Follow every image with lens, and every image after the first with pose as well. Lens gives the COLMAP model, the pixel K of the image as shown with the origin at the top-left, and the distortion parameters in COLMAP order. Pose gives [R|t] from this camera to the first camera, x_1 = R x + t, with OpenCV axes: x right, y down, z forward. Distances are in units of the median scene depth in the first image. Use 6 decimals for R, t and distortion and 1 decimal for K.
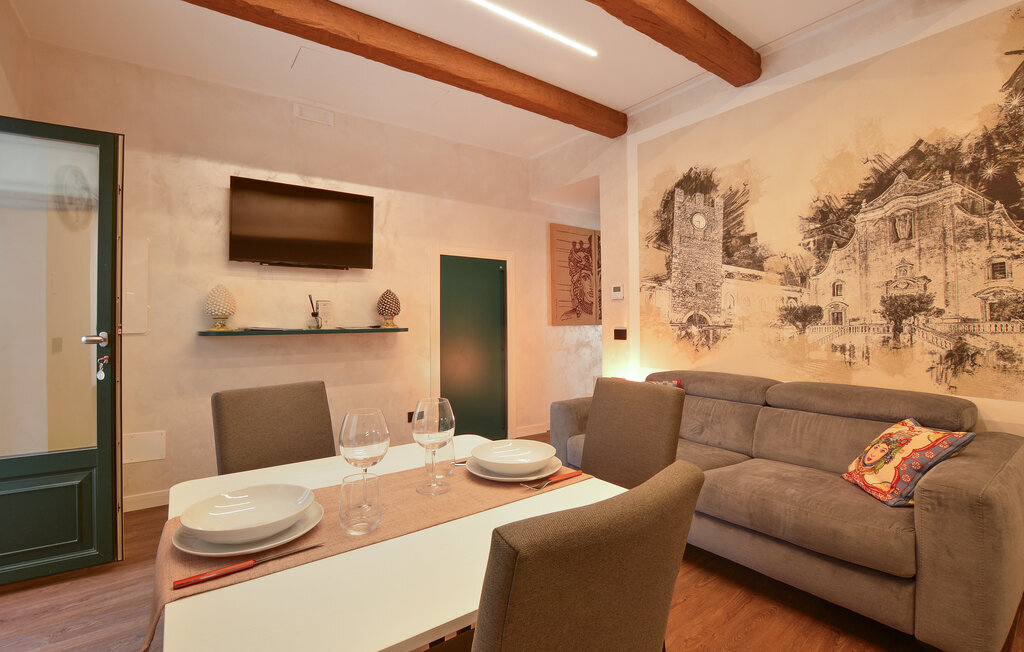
lens RADIAL K [[470.8, 0, 510.4], [0, 470.8, 318.5], [0, 0, 1]] dist [-0.023849, 0.000053]
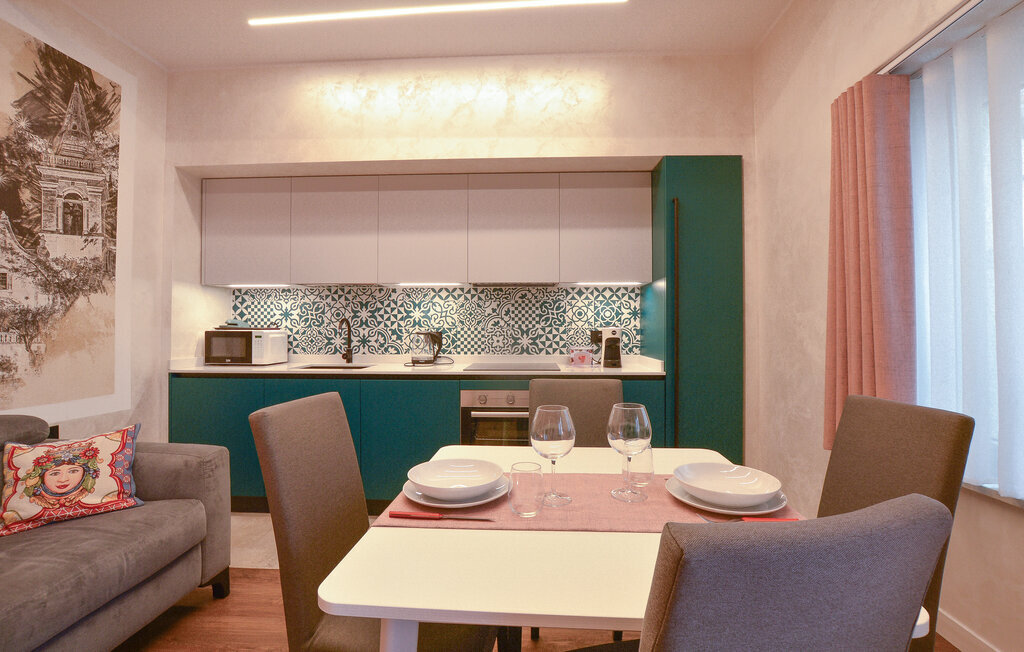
lens RADIAL K [[491.5, 0, 513.6], [0, 491.5, 317.7], [0, 0, 1]] dist [-0.028566, 0.001392]
pose [[-0.771291, 0.022872, 0.636072, -0.421764], [0.006093, 0.999574, -0.028554, 0.011116], [-0.636454, -0.018147, -0.771101, 1.020514]]
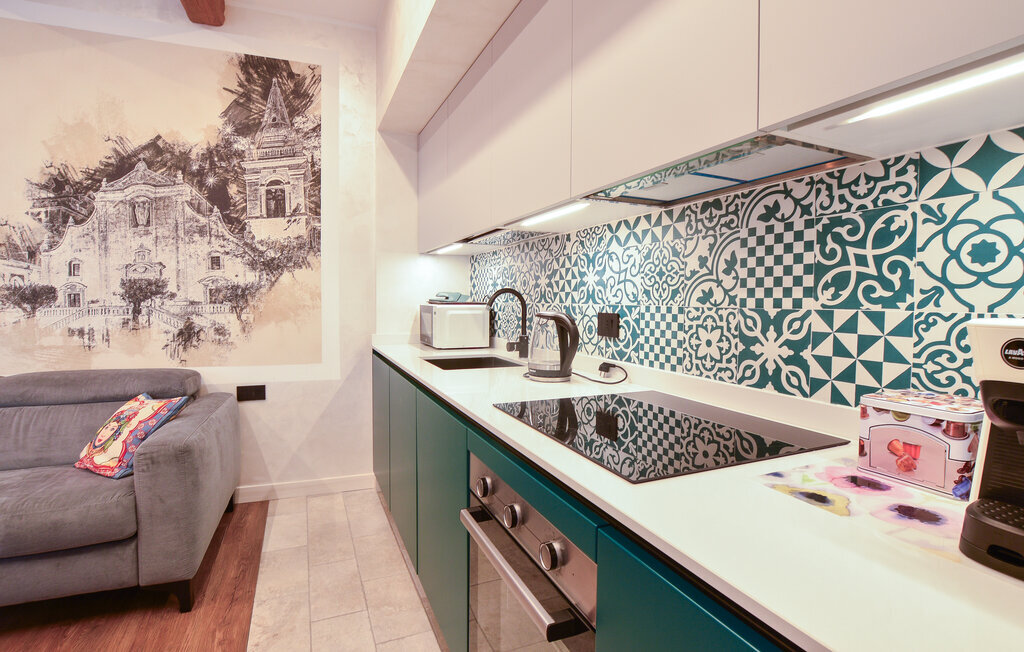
lens RADIAL K [[491.5, 0, 513.6], [0, 491.5, 317.7], [0, 0, 1]] dist [-0.028566, 0.001392]
pose [[0.255967, -0.026309, 0.966327, -0.000432], [-0.011538, 0.999475, 0.030267, -0.004932], [-0.966617, -0.018896, 0.255529, -0.108646]]
